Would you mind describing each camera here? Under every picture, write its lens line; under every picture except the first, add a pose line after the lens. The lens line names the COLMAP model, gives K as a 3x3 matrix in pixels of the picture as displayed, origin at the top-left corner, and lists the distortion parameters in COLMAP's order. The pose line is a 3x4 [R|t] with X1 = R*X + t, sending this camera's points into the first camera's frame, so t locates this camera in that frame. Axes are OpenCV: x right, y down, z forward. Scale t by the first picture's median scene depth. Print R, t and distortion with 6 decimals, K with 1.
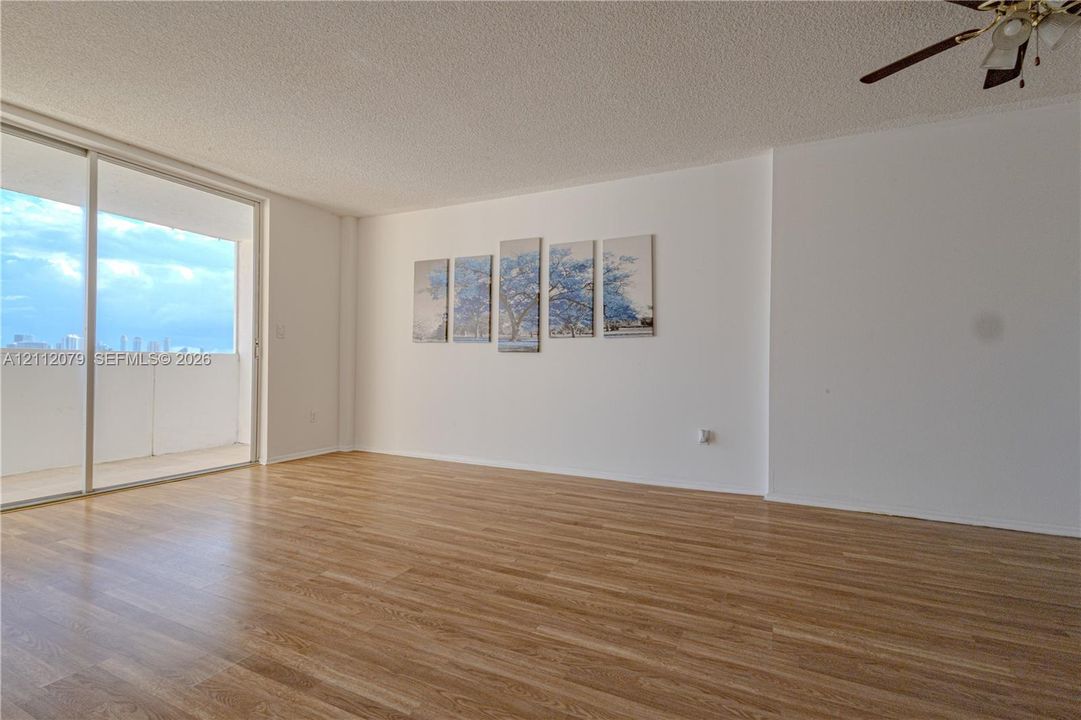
lens RADIAL K [[500.7, 0, 542.2], [0, 500.7, 361.3], [0, 0, 1]] dist [0.006632, 0.000544]
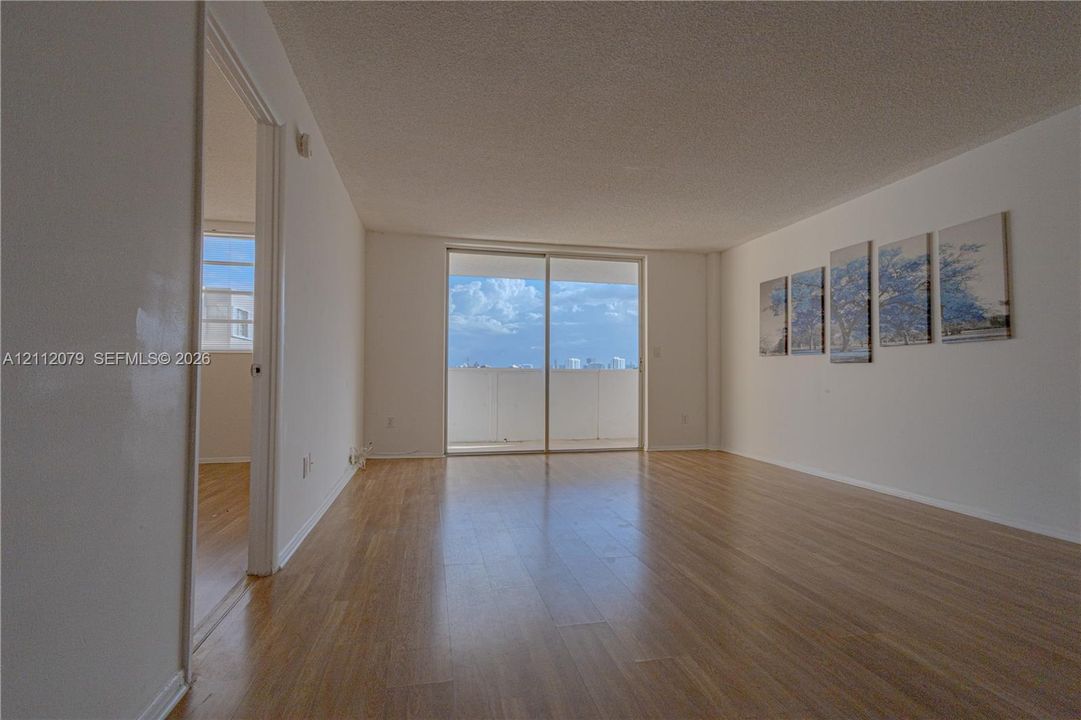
lens RADIAL K [[500.7, 0, 542.2], [0, 500.7, 361.3], [0, 0, 1]] dist [0.006632, 0.000544]
pose [[0.625216, -0.029749, -0.779884, 0.341460], [0.007287, 0.999452, -0.032282, 0.005542], [0.780417, 0.014500, 0.625091, -0.067246]]
